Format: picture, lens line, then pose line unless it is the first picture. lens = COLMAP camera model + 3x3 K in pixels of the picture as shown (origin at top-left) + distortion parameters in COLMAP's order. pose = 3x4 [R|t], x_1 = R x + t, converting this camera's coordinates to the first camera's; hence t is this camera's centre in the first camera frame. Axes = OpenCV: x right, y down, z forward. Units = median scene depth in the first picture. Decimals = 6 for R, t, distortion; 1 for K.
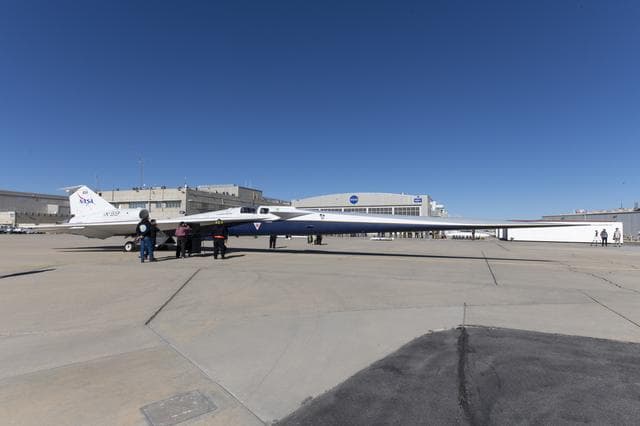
lens RADIAL K [[380.8, 0, 331.0], [0, 380.8, 214.6], [0, 0, 1]] dist [0.099238, -0.001370]
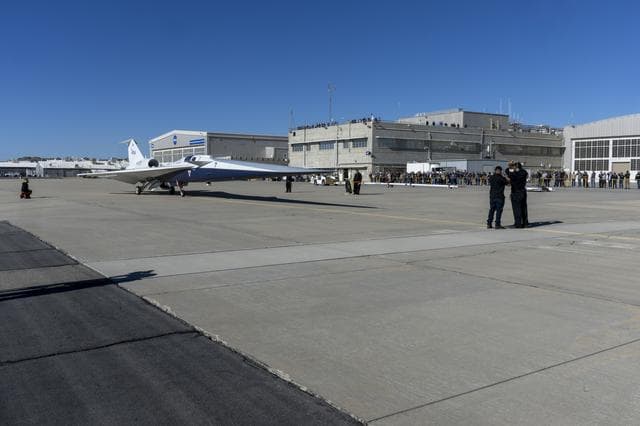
lens RADIAL K [[644.5, 0, 359.1], [0, 644.5, 198.3], [0, 0, 1]] dist [-0.004370, -0.171524]
pose [[0.831149, 0.015290, -0.555840, 0.306572], [0.026216, 0.997433, 0.066639, -0.002377], [0.555432, -0.069959, 0.828614, -0.069697]]
